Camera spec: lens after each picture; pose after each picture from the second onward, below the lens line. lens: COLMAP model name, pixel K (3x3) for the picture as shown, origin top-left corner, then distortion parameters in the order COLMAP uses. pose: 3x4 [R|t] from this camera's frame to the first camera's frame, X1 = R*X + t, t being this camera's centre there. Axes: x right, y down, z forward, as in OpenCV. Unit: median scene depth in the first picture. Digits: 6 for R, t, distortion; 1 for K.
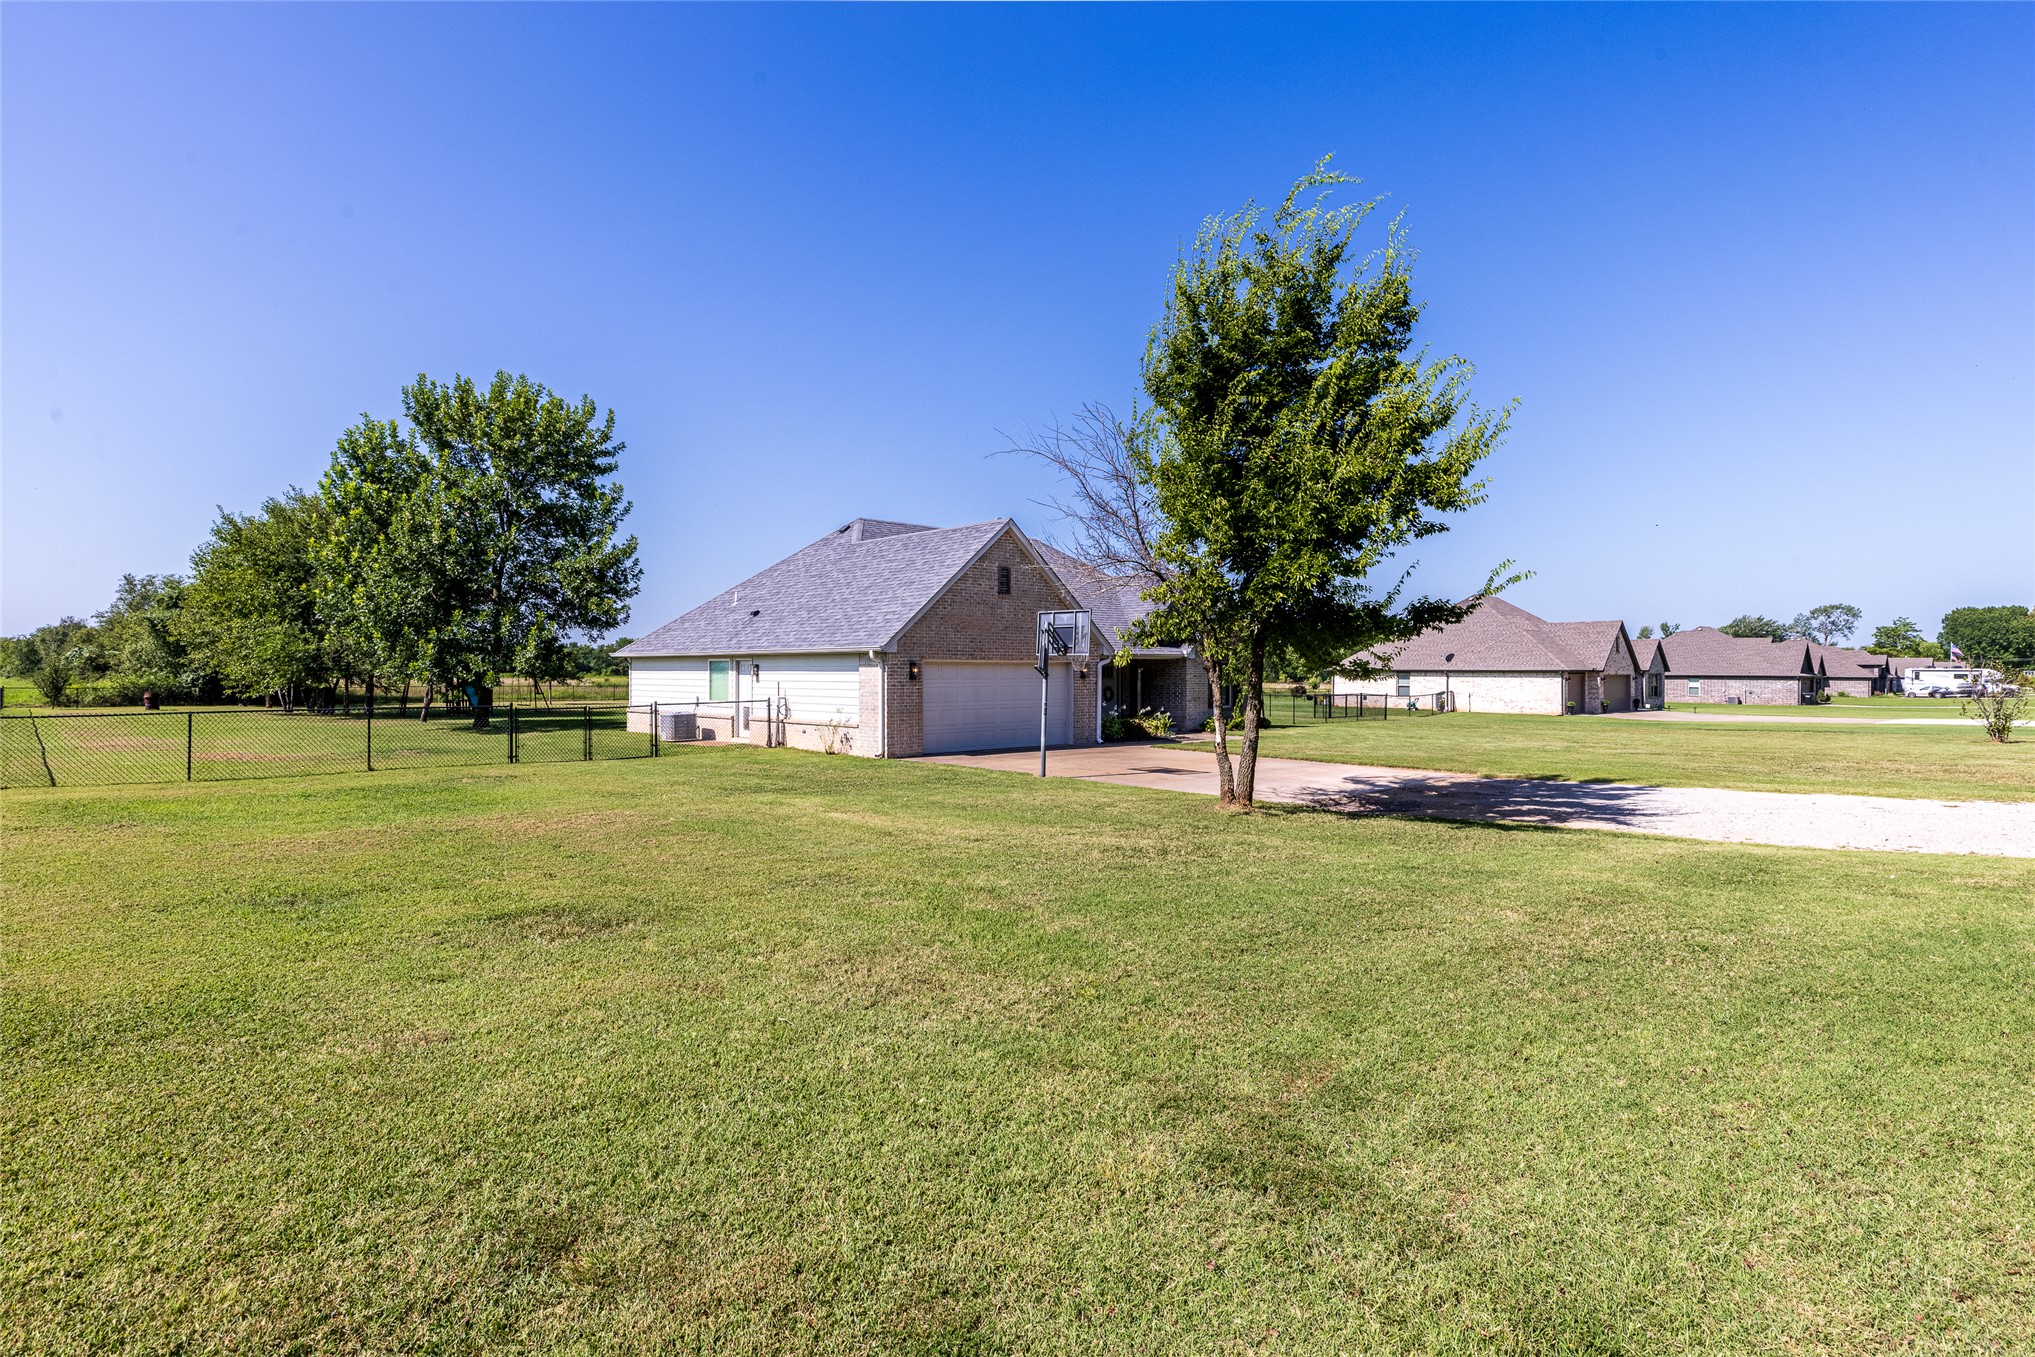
lens RADIAL K [[1117.3, 0, 1017.5], [0, 1117.3, 678.5], [0, 0, 1]] dist [0.003735, 0.000784]
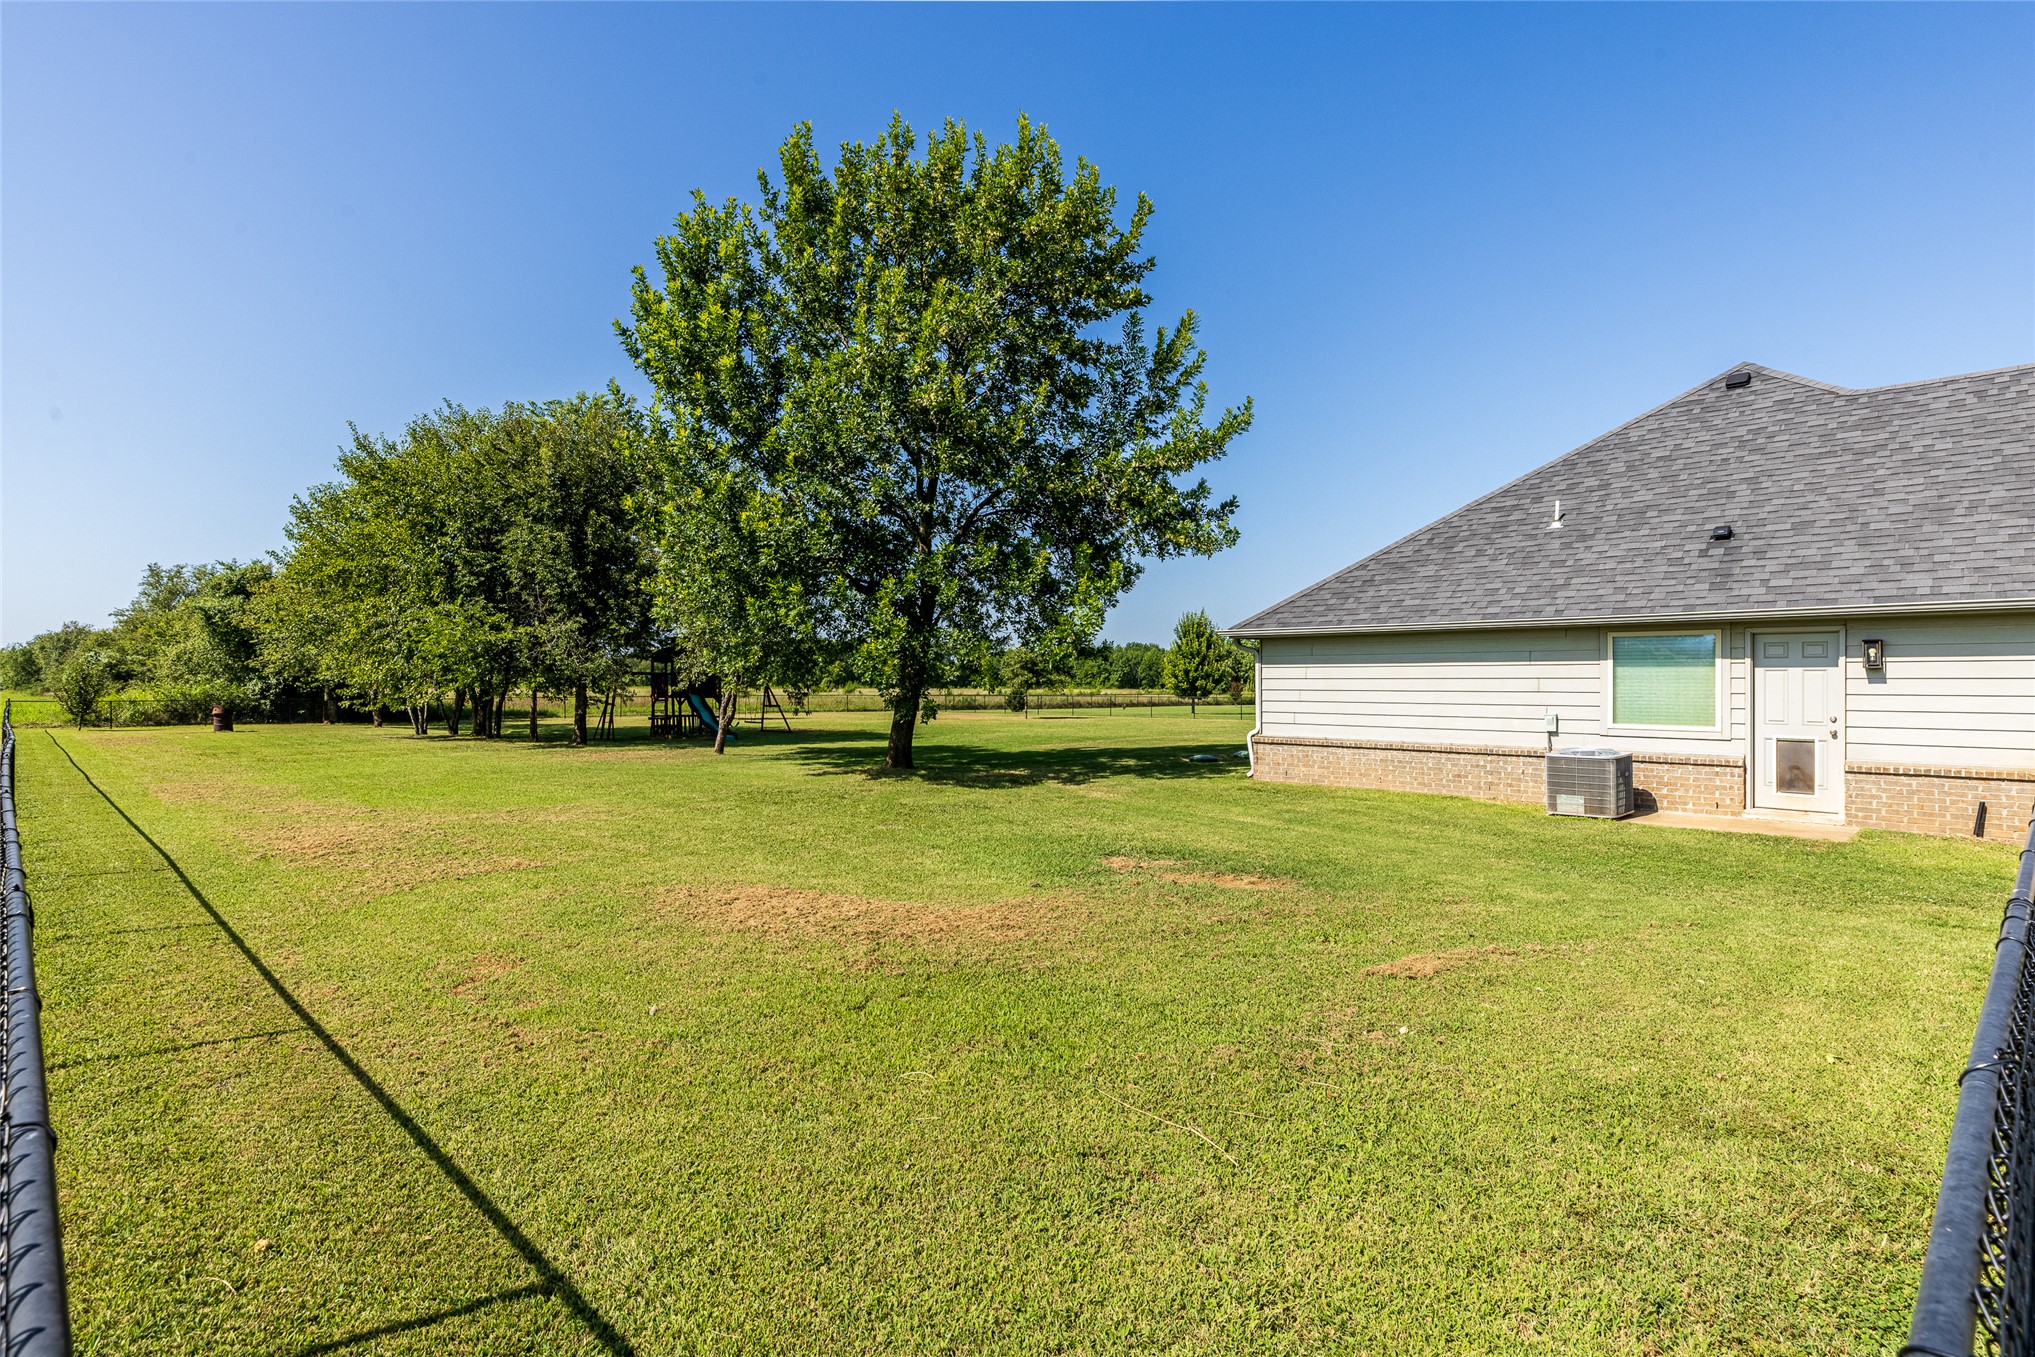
lens RADIAL K [[1123.2, 0, 1017.5], [0, 1123.2, 678.5], [0, 0, 1]] dist [-0.002716, -0.000986]
pose [[0.999978, -0.002383, 0.006122, -0.240976], [0.002444, 0.999949, -0.009848, 0.002318], [-0.006098, 0.009863, 0.999933, 0.251873]]
